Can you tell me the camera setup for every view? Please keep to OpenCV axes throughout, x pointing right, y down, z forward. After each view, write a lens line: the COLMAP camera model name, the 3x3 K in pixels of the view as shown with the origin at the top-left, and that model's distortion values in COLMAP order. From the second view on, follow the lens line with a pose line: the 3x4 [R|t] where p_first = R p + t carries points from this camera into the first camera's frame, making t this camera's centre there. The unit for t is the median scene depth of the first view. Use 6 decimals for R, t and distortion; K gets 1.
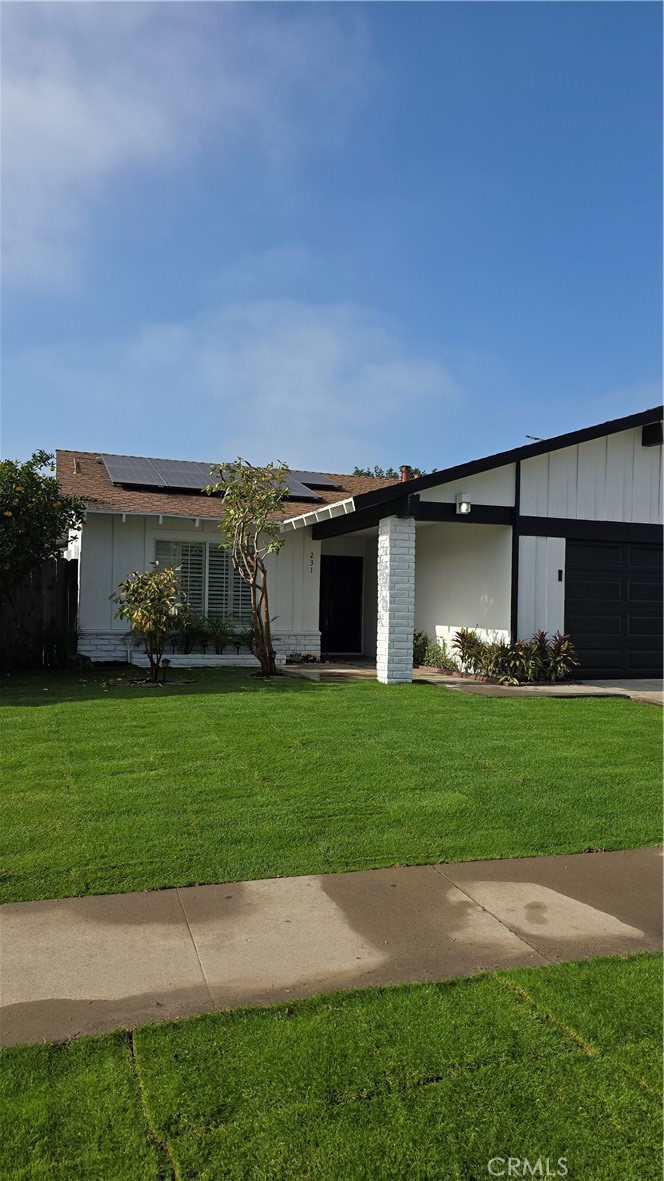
lens RADIAL K [[800.8, 0, 314.5], [0, 800.8, 577.6], [0, 0, 1]] dist [0.013106, -0.035037]
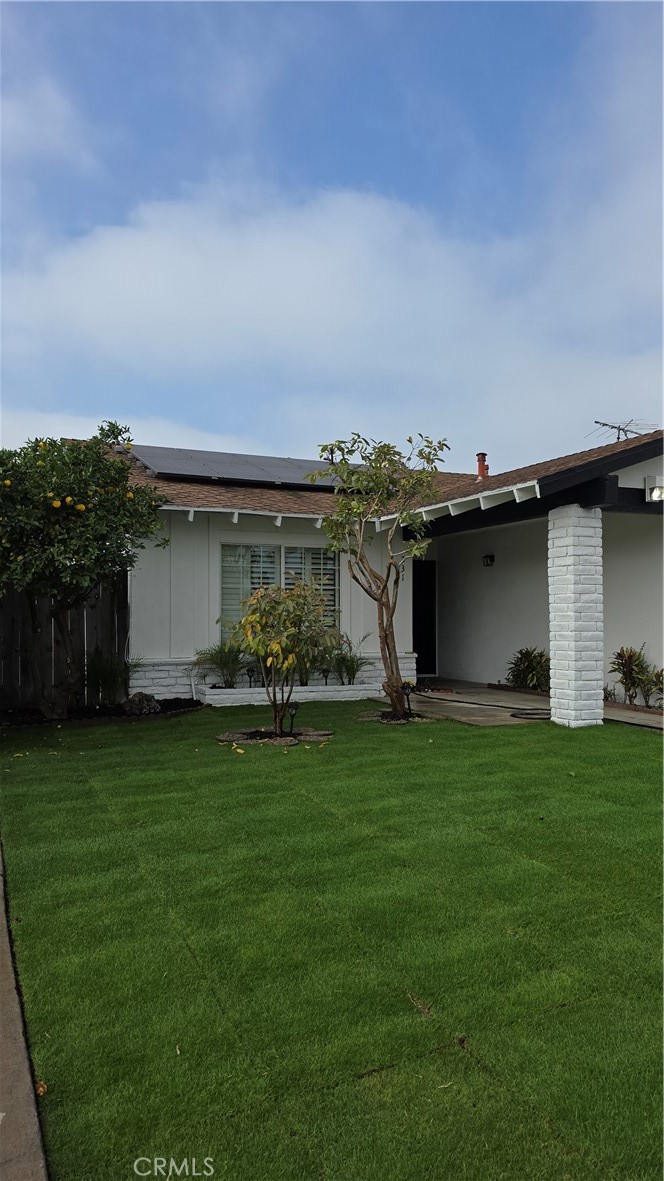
lens RADIAL K [[800.8, 0, 295.0], [0, 800.8, 577.3], [0, 0, 1]] dist [0.013106, -0.035037]
pose [[0.998552, -0.018483, 0.050523, -0.180187], [0.018847, 0.999800, -0.006751, -0.007311], [-0.050388, 0.007694, 0.998700, 0.221209]]
